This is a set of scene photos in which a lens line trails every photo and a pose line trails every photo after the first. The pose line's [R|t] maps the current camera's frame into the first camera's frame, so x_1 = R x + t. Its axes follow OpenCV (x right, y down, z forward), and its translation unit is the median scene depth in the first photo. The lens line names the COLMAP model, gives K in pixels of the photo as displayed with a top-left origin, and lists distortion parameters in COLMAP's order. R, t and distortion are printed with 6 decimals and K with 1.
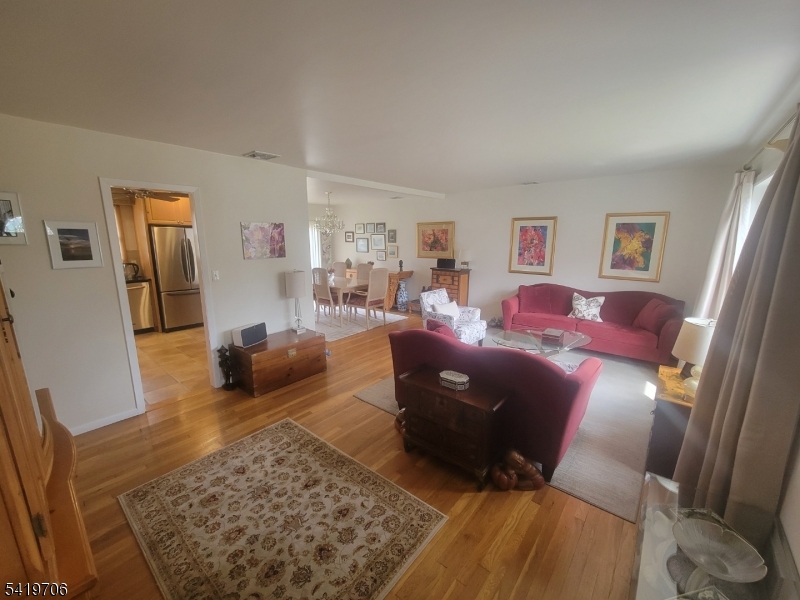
lens RADIAL K [[326.4, 0, 395.7], [0, 326.4, 299.8], [0, 0, 1]] dist [-0.001024, -0.000841]
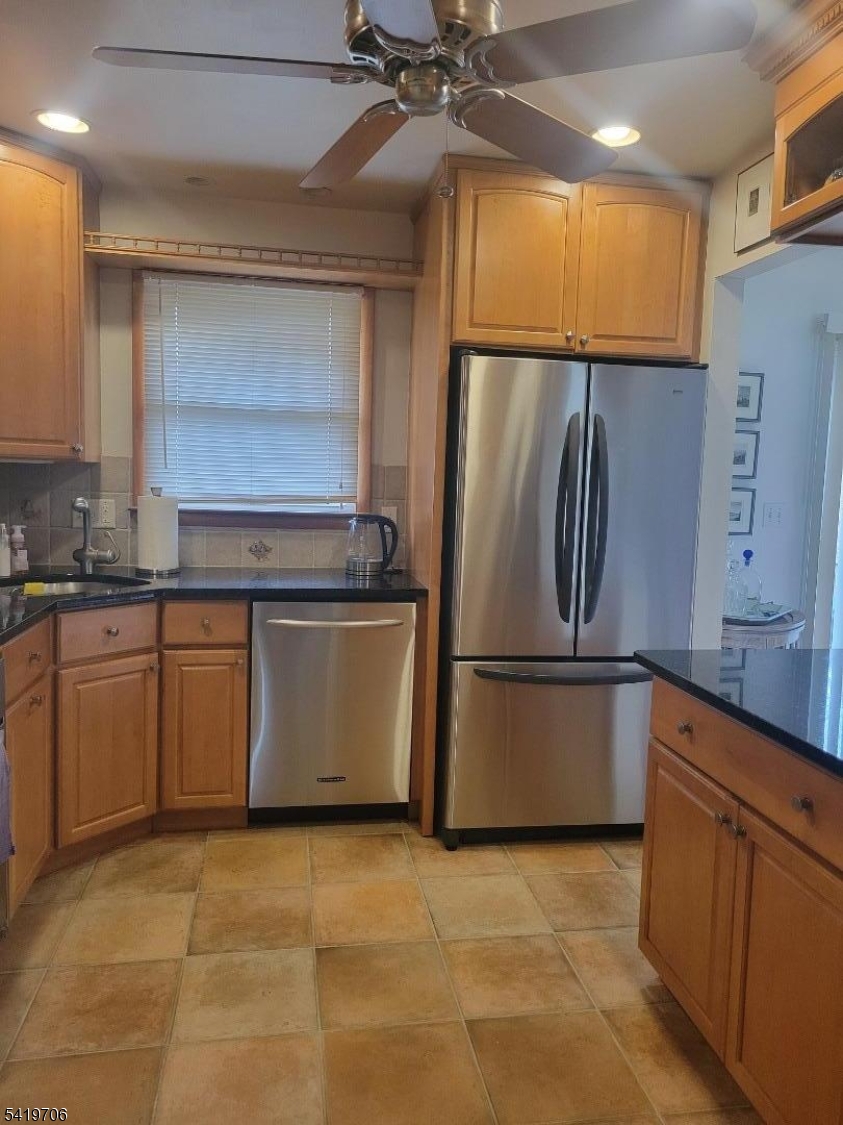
lens RADIAL K [[844.1, 0, 435.5], [0, 844.1, 547.7], [0, 0, 1]] dist [0.041092, 0.011931]
pose [[0.775135, 0.084021, -0.626184, -0.381805], [-0.150171, 0.987215, -0.053429, -0.062324], [0.613689, 0.135449, 0.777843, 0.542781]]
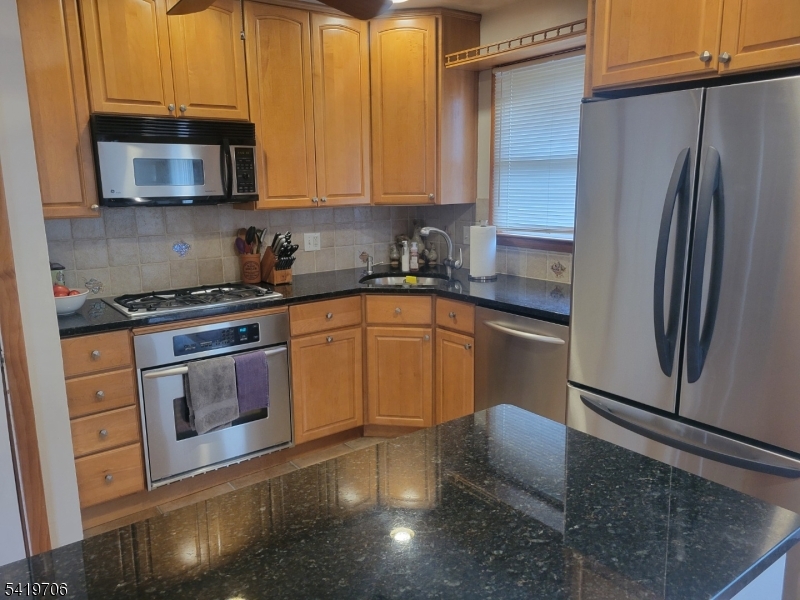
lens RADIAL K [[599.8, 0, 386.3], [0, 599.8, 296.8], [0, 0, 1]] dist [0.043477, -0.025211]
pose [[-0.221313, 0.191406, -0.956234, -0.274747], [-0.165962, 0.958853, 0.230341, -0.160181], [0.960977, 0.209676, -0.180441, 0.924489]]
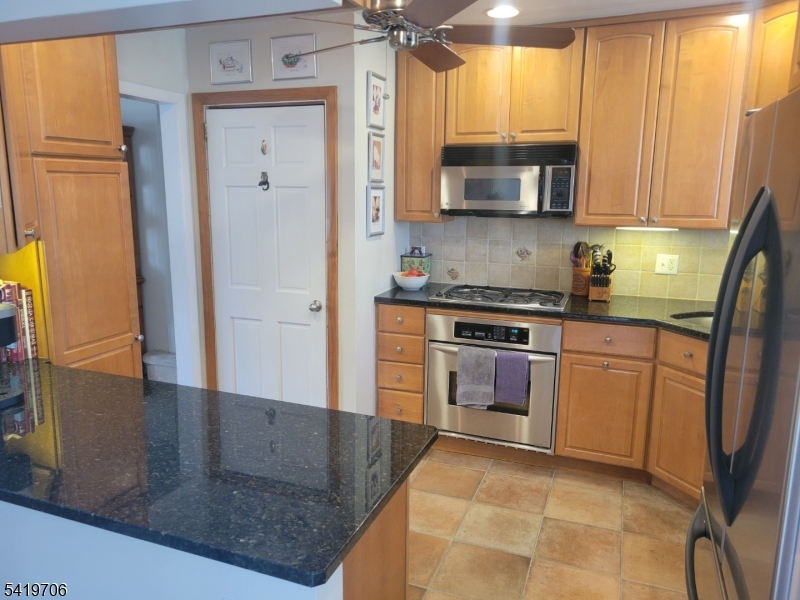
lens RADIAL K [[600.3, 0, 386.0], [0, 600.3, 295.2], [0, 0, 1]] dist [0.041092, 0.011931]
pose [[-0.944463, 0.057809, -0.323492, -0.439292], [-0.064683, 0.932443, 0.355479, -0.226034], [0.322188, 0.356661, -0.876919, 1.183949]]
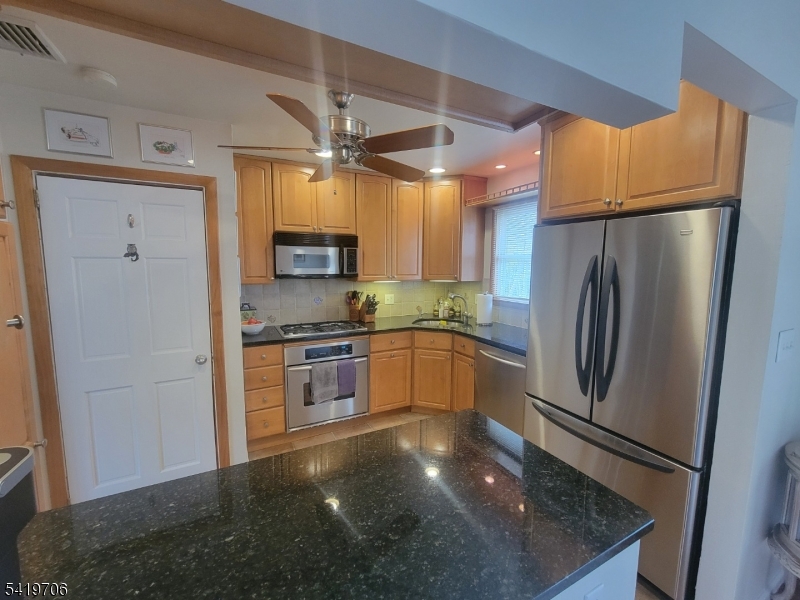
lens RADIAL K [[326.4, 0, 397.8], [0, 326.4, 298.7], [0, 0, 1]] dist [-0.001024, -0.000841]
pose [[-0.373447, 0.099822, -0.922265, -0.306103], [-0.177109, 0.968233, 0.176513, -0.172470], [0.910588, 0.229260, -0.343904, 0.955084]]
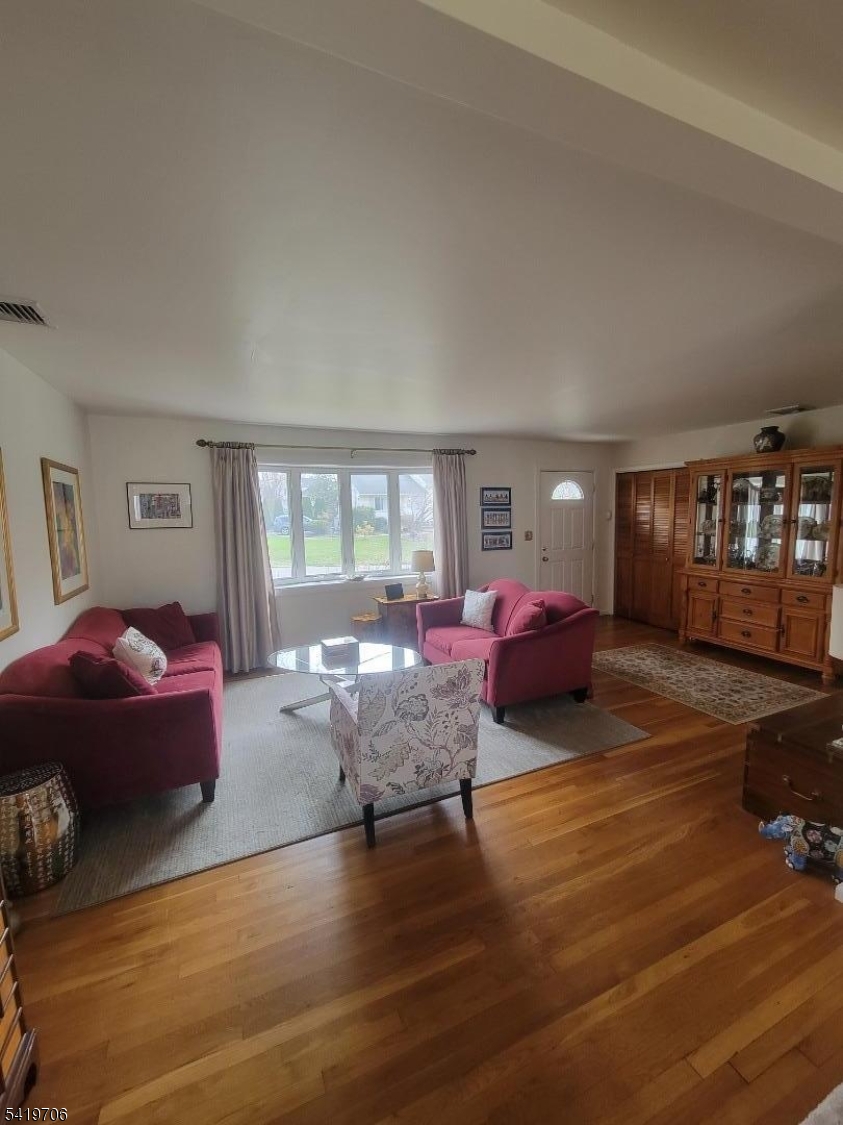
lens RADIAL K [[458.9, 0, 422.3], [0, 458.9, 558.6], [0, 0, 1]] dist [-0.001024, -0.000841]
pose [[-0.900005, -0.028193, 0.434967, -0.065068], [0.100057, 0.957895, 0.269119, -0.213848], [-0.424240, 0.285730, -0.859290, 1.164225]]
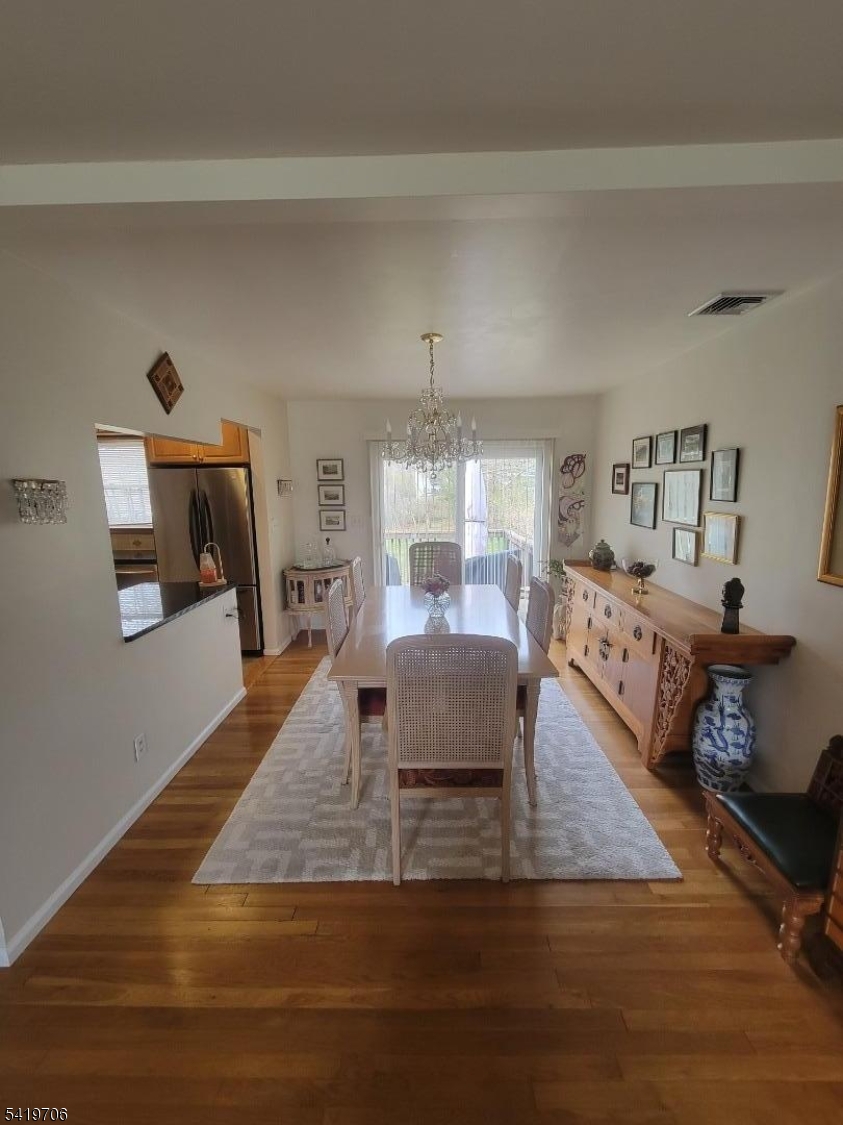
lens RADIAL K [[458.9, 0, 422.8], [0, 458.9, 555.6], [0, 0, 1]] dist [-0.001024, -0.000841]
pose [[0.639023, 0.113581, -0.760755, 0.155750], [-0.129726, 0.990784, 0.038956, -0.159808], [0.758169, 0.073795, 0.647869, 0.817316]]
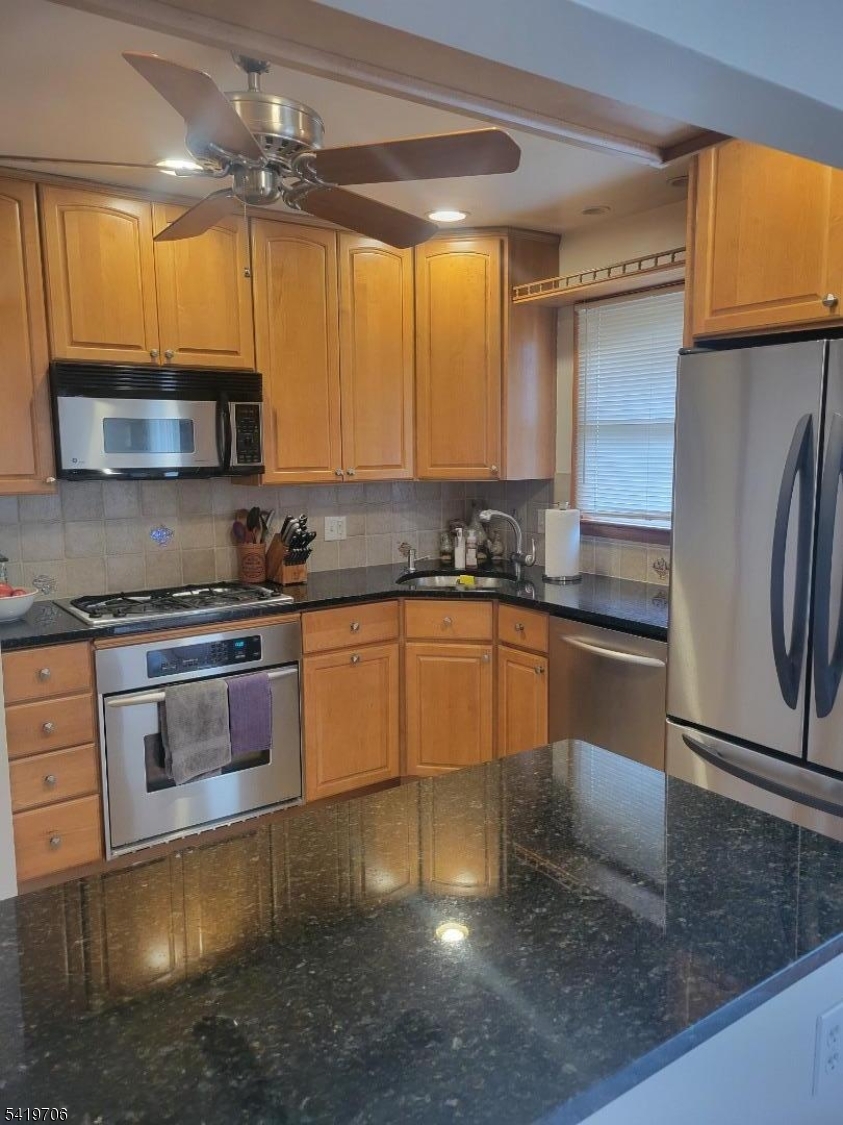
lens RADIAL K [[843.4, 0, 436.8], [0, 843.4, 553.4], [0, 0, 1]] dist [0.043477, -0.025211]
pose [[-0.231639, 0.129332, -0.964166, -0.245450], [-0.174140, 0.969601, 0.171898, -0.166619], [0.957089, 0.207719, -0.202075, 0.939700]]
